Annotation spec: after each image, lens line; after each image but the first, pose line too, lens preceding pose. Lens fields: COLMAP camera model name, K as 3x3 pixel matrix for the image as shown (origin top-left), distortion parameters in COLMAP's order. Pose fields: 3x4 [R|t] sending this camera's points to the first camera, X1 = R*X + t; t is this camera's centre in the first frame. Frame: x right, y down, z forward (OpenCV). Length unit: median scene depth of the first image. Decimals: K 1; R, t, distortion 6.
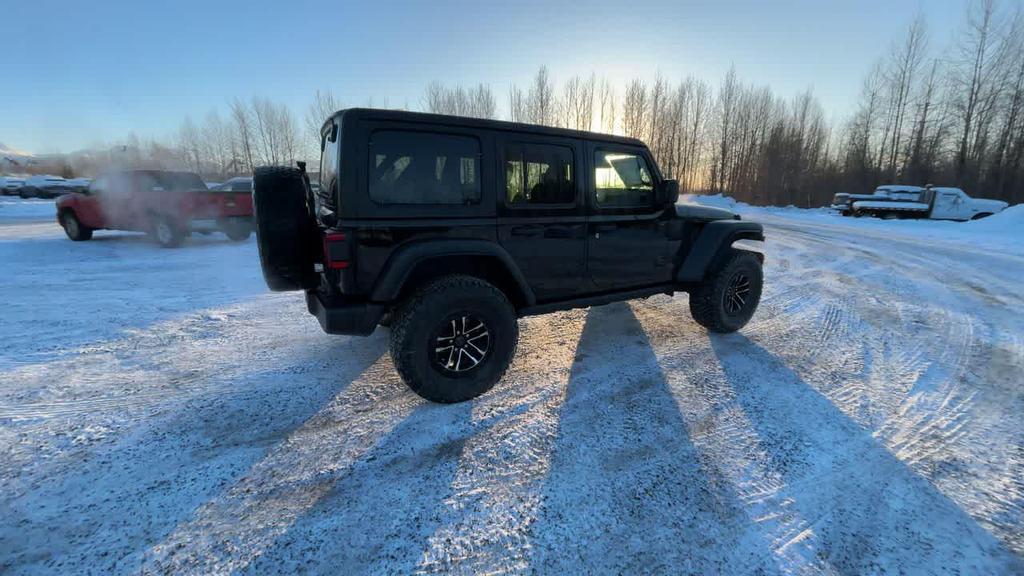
lens RADIAL K [[395.3, 0, 510.0], [0, 395.3, 284.1], [0, 0, 1]] dist [-0.001229, 0.000068]
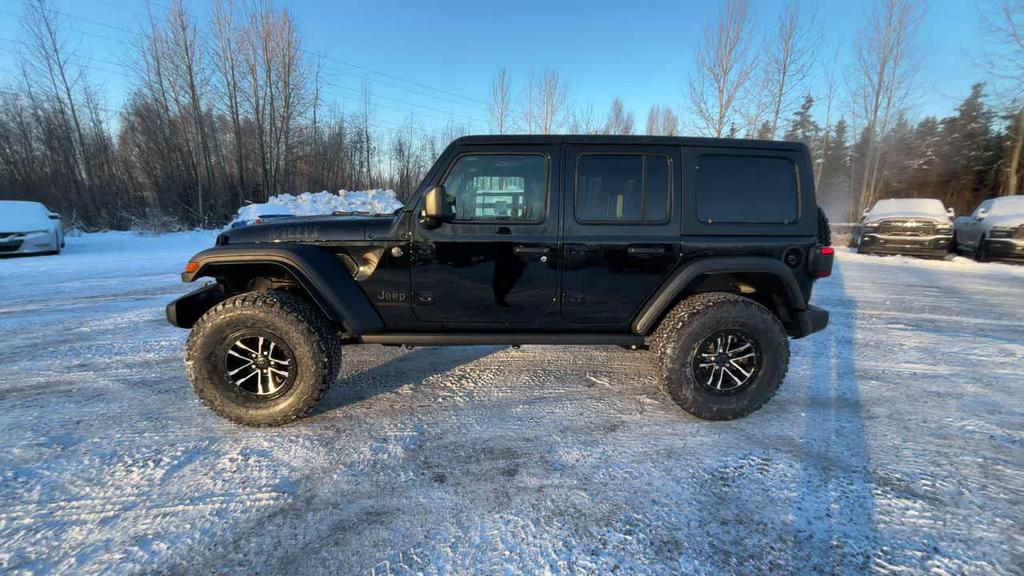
lens RADIAL K [[395.3, 0, 509.9], [0, 395.3, 286.9], [0, 0, 1]] dist [-0.001229, 0.000068]
pose [[-0.901078, -0.110718, 0.419285, -0.327903], [0.072493, 0.914796, 0.397357, -0.533321], [-0.427555, 0.388445, -0.816277, 2.260538]]
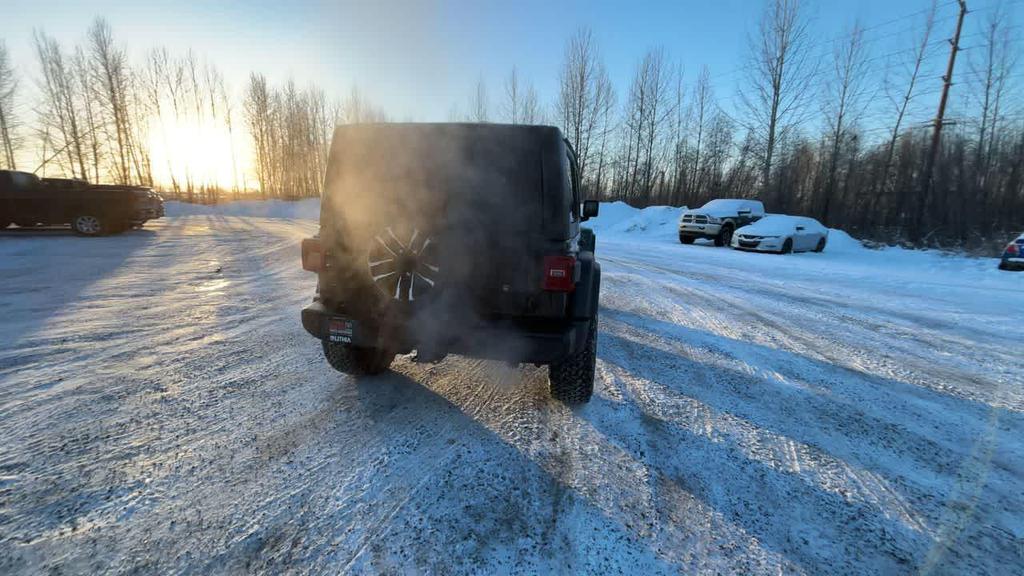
lens RADIAL K [[395.3, 0, 509.1], [0, 395.3, 284.9], [0, 0, 1]] dist [-0.001229, 0.000068]
pose [[0.645890, -0.141241, 0.750251, -0.948454], [0.150134, 0.987046, 0.056569, -0.099628], [-0.748522, 0.076101, 0.658729, 0.360085]]
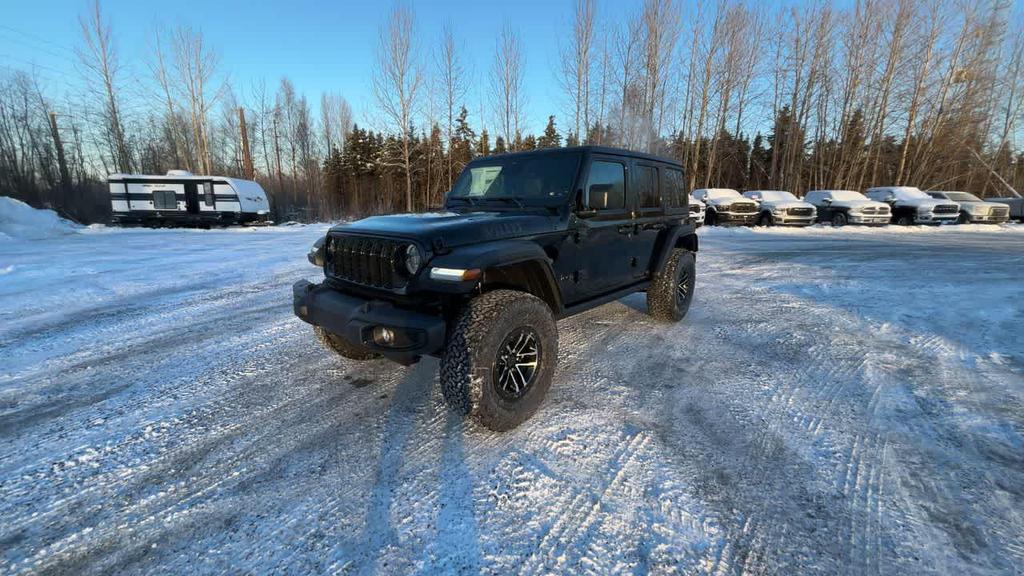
lens RADIAL K [[395.3, 0, 510.2], [0, 395.3, 287.8], [0, 0, 1]] dist [-0.001229, 0.000068]
pose [[-0.938643, 0.061689, -0.339328, 0.739524], [-0.090344, 0.905539, 0.414533, -0.574962], [0.332846, 0.419755, -0.844405, 2.493302]]
